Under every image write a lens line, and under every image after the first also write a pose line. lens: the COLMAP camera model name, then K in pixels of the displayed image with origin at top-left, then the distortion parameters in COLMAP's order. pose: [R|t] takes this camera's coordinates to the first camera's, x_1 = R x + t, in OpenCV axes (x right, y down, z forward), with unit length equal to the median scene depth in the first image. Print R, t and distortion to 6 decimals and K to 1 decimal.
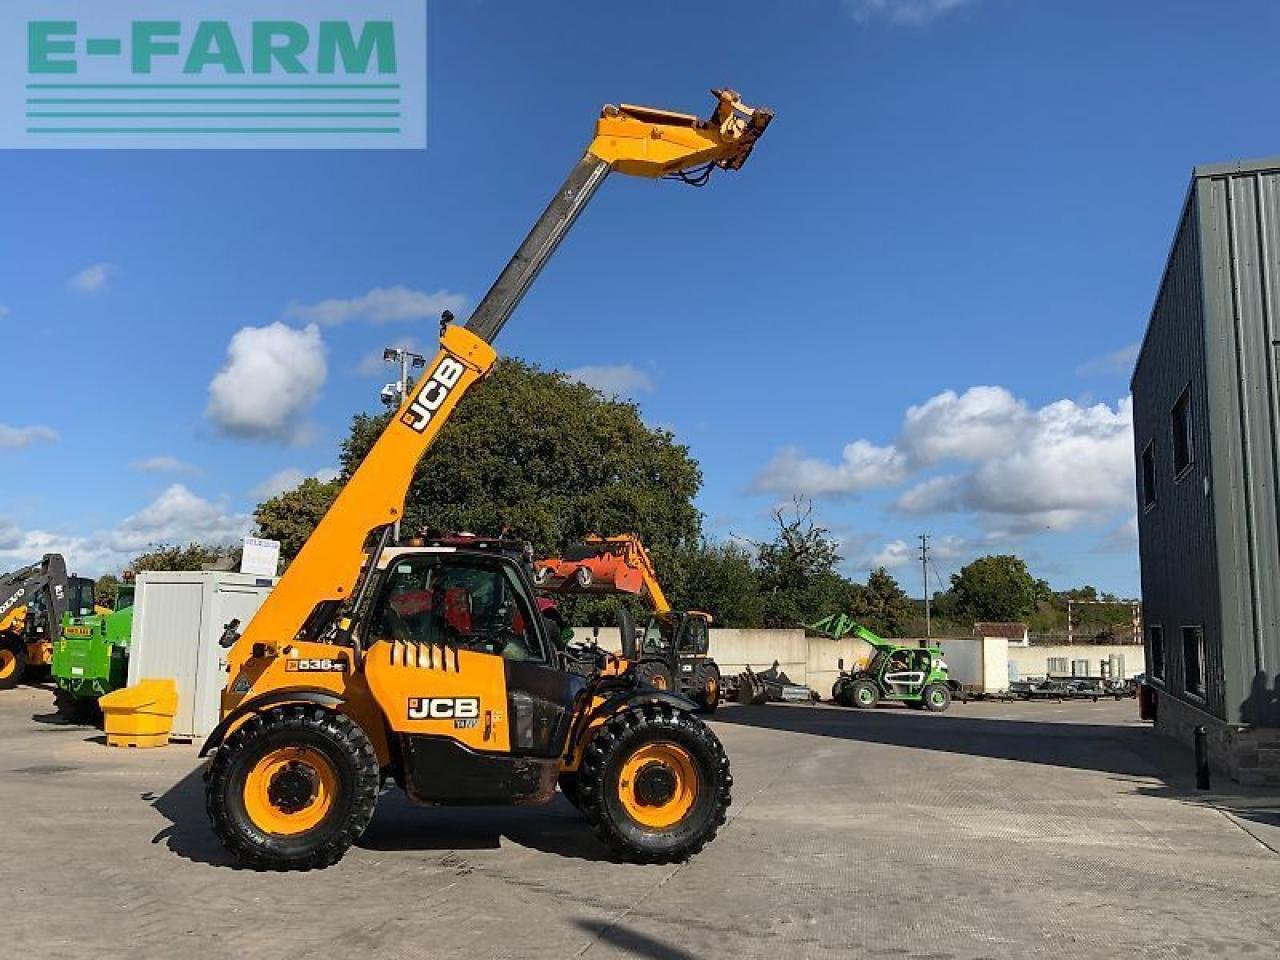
lens RADIAL K [[1056.6, 0, 640.0], [0, 1056.6, 480.0], [0, 0, 1]] dist [0.110379, -0.215608]
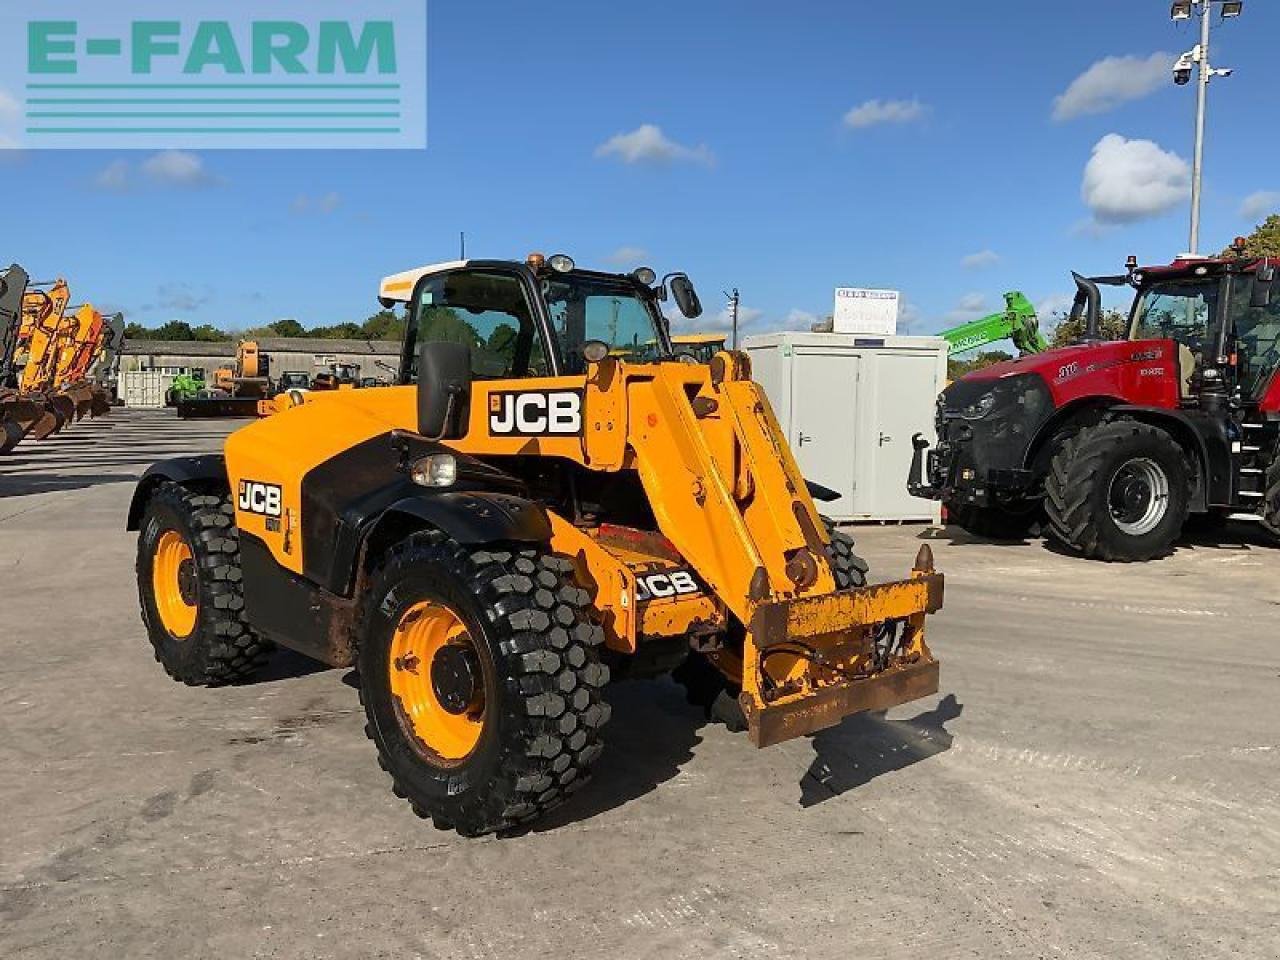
lens RADIAL K [[1056.6, 0, 640.0], [0, 1056.6, 480.0], [0, 0, 1]] dist [0.110379, -0.215608]
pose [[0.546754, 0.059382, -0.835185, 0.264108], [0.109729, 0.983797, 0.141783, 0.071518], [0.830072, -0.169164, 0.531380, 0.447940]]
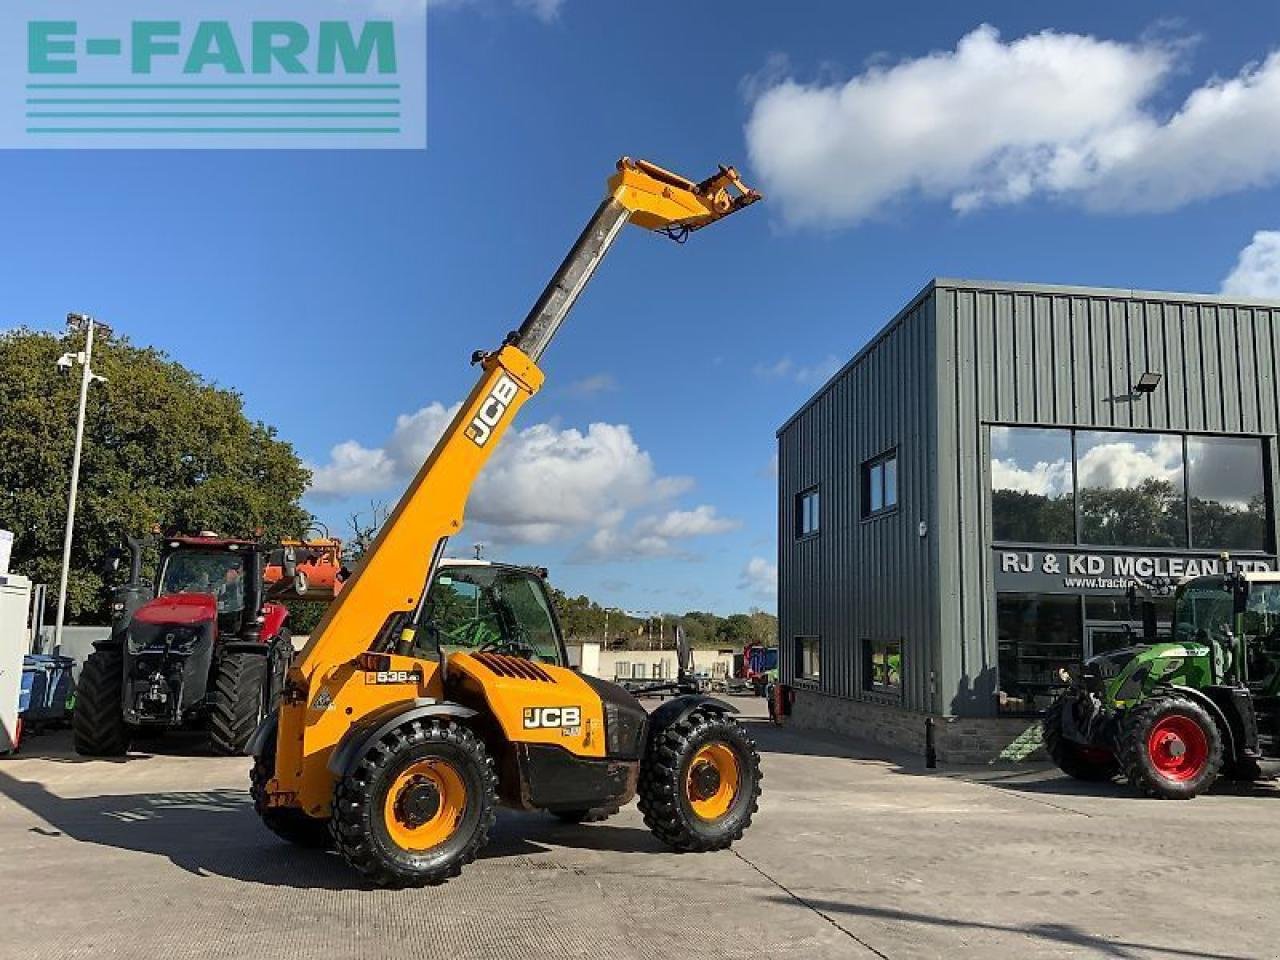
lens RADIAL K [[1056.6, 0, 640.0], [0, 1056.6, 480.0], [0, 0, 1]] dist [0.110379, -0.215608]
pose [[0.893045, 0.071926, 0.444181, -0.312582], [-0.069567, 0.997343, -0.021631, -0.001262], [-0.444557, -0.011582, 0.895676, 0.014259]]
